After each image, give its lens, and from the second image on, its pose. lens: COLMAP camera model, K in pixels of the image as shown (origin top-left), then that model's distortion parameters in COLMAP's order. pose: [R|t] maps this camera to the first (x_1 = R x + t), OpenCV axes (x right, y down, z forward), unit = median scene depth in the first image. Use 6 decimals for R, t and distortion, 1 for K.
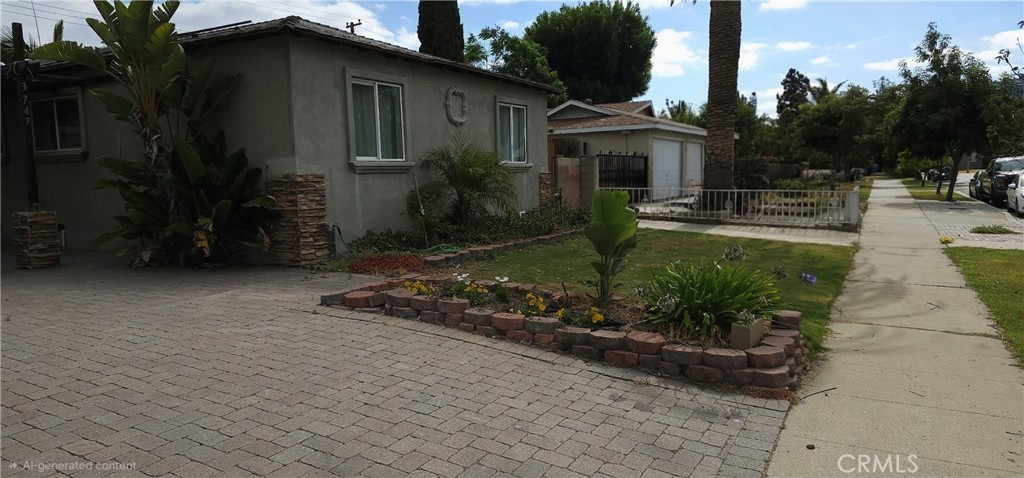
lens RADIAL K [[660.7, 0, 506.3], [0, 660.7, 244.7], [0, 0, 1]] dist [0.055156, -0.066865]
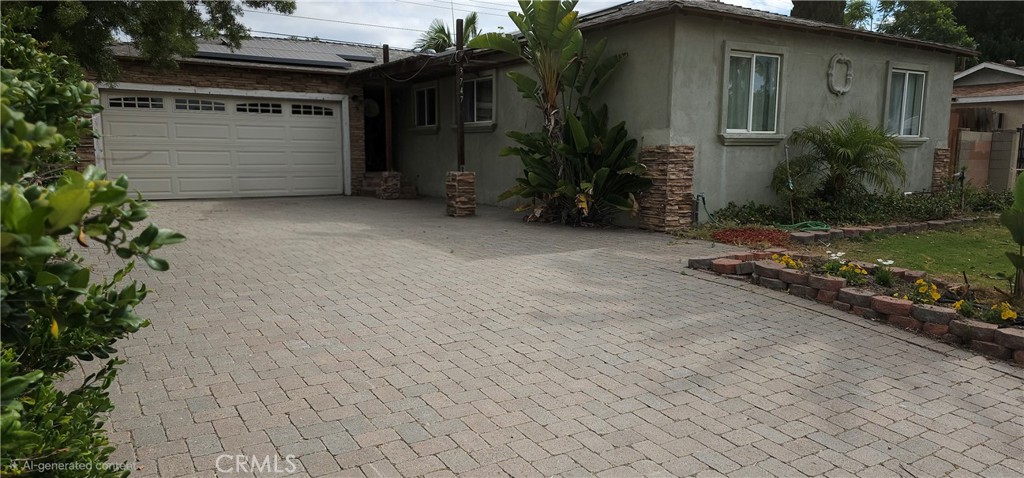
lens RADIAL K [[660.7, 0, 506.3], [0, 660.7, 244.7], [0, 0, 1]] dist [0.055156, -0.066865]
pose [[0.874066, 0.092683, -0.476885, -0.019764], [-0.072806, 0.995537, 0.060039, 0.007705], [0.480321, -0.017758, 0.876913, -0.063988]]
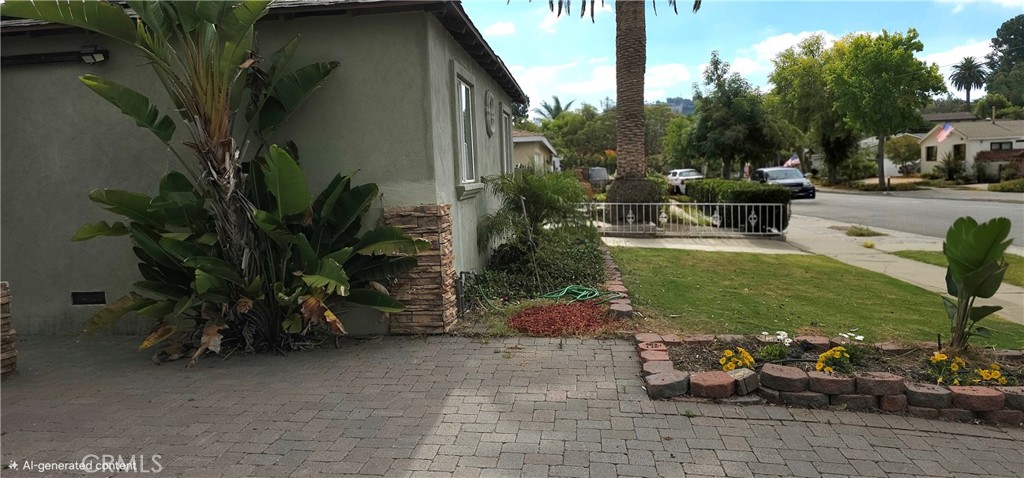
lens RADIAL K [[660.7, 0, 506.3], [0, 660.7, 244.7], [0, 0, 1]] dist [0.055156, -0.066865]
pose [[0.933862, -0.048304, 0.354356, -0.484987], [0.054291, 0.998501, -0.006967, -0.053250], [-0.353488, 0.025745, 0.935085, 0.299005]]
